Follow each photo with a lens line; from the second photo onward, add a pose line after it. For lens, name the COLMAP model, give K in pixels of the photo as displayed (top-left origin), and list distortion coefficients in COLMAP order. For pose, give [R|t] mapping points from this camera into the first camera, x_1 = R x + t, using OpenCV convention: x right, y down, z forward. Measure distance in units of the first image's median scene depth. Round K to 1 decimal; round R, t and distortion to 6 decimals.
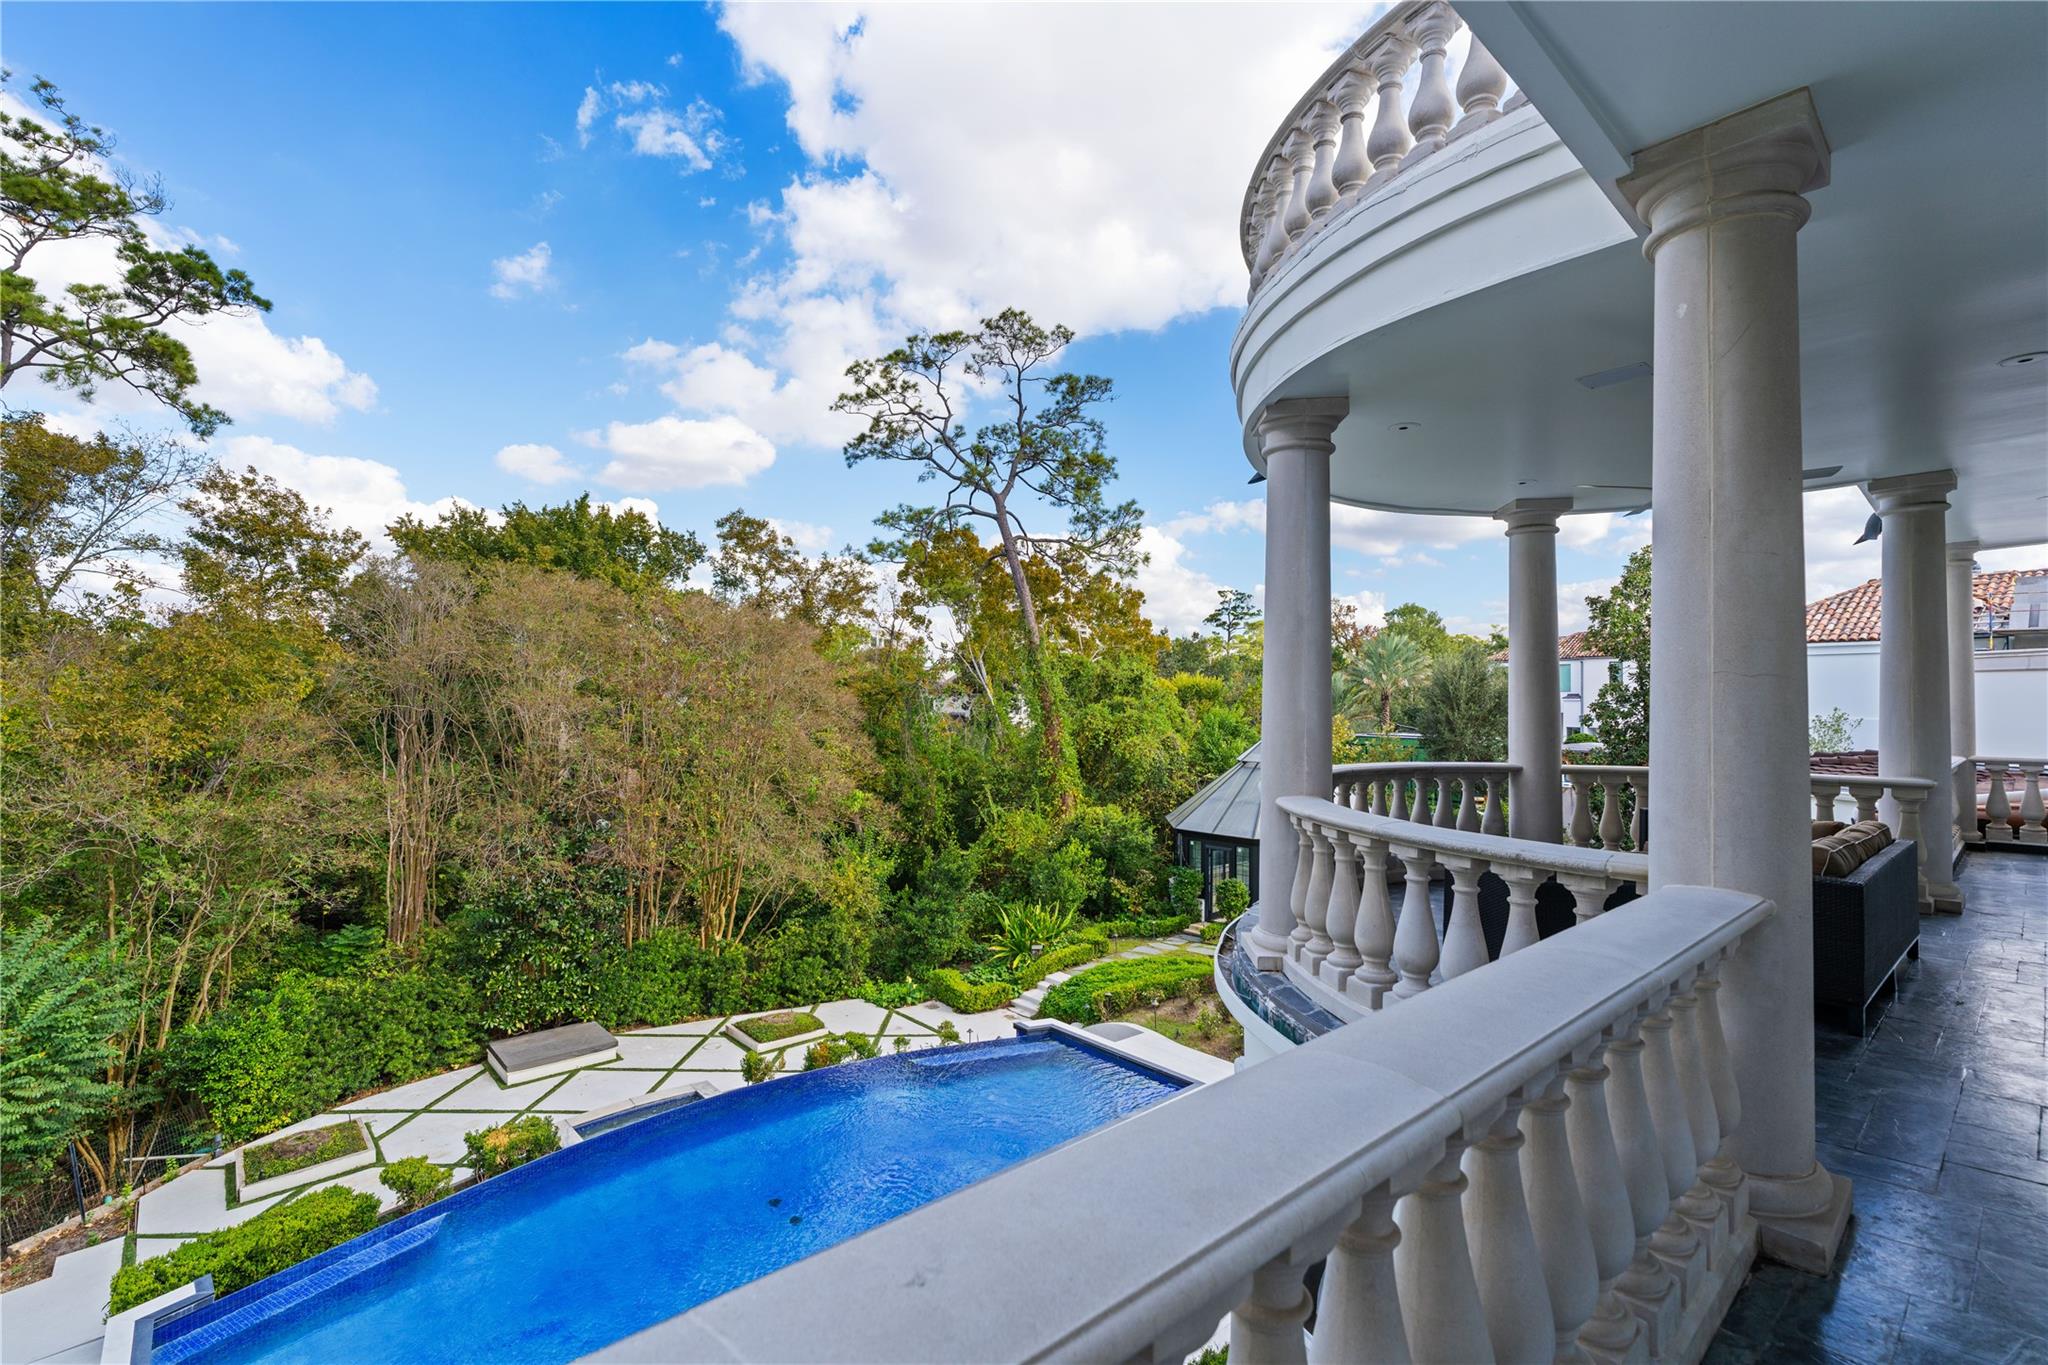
lens RADIAL K [[930.2, 0, 1078.3], [0, 930.2, 686.6], [0, 0, 1]] dist [-0.020803, -0.000052]
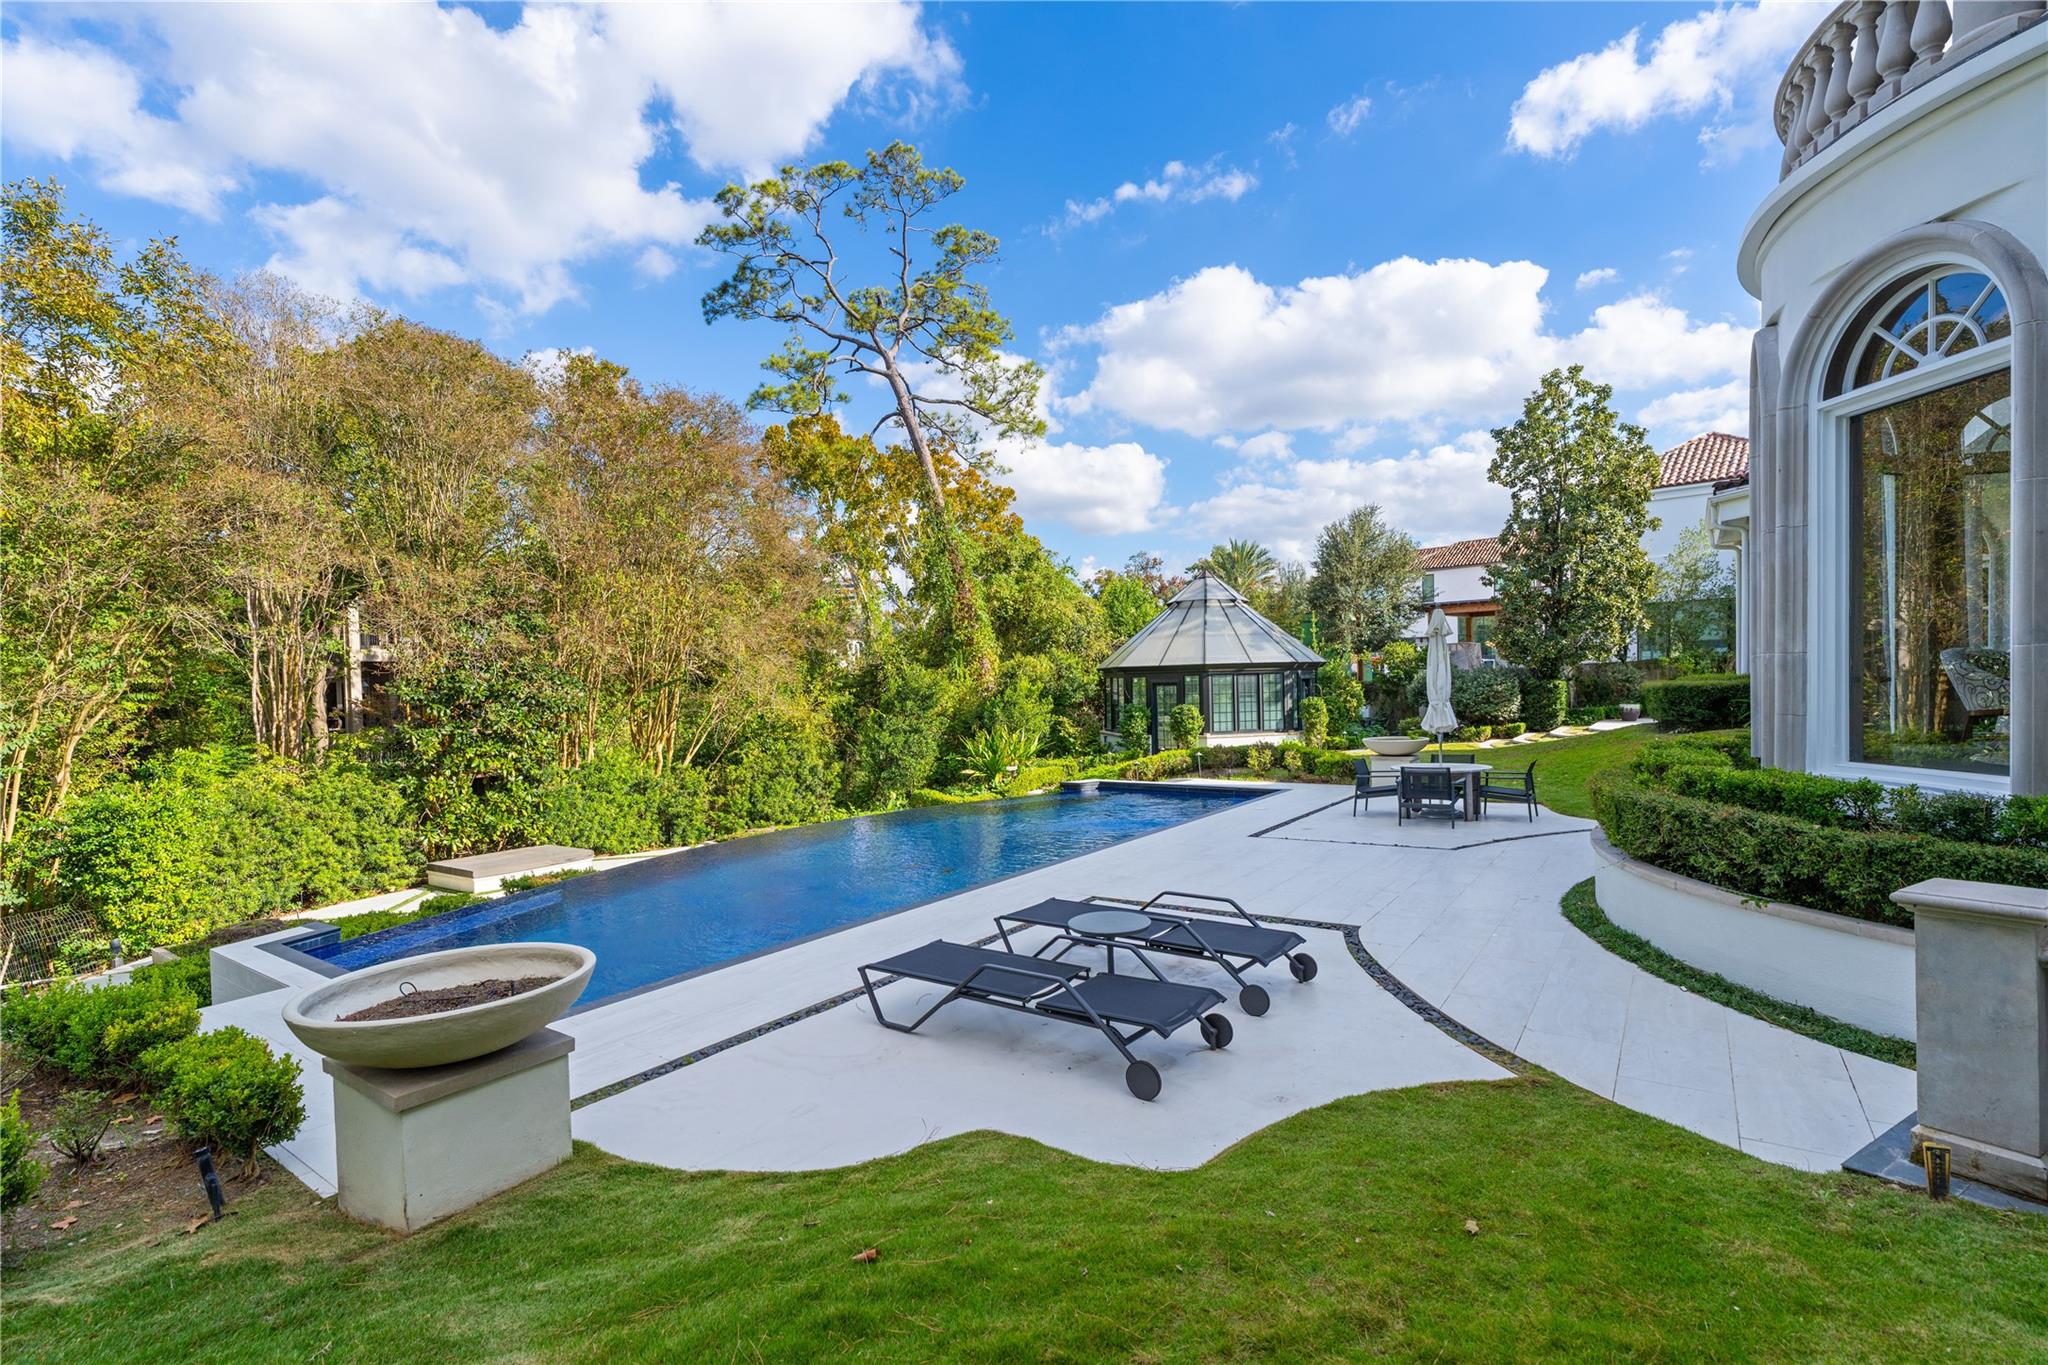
lens RADIAL K [[930.2, 0, 1027.3], [0, 930.2, 774.8], [0, 0, 1]] dist [-0.020803, -0.000052]
pose [[0.973779, -0.043980, 0.223206, -0.241803], [0.029775, 0.997335, 0.066610, 0.220578], [-0.225540, -0.058218, 0.972493, 0.050411]]
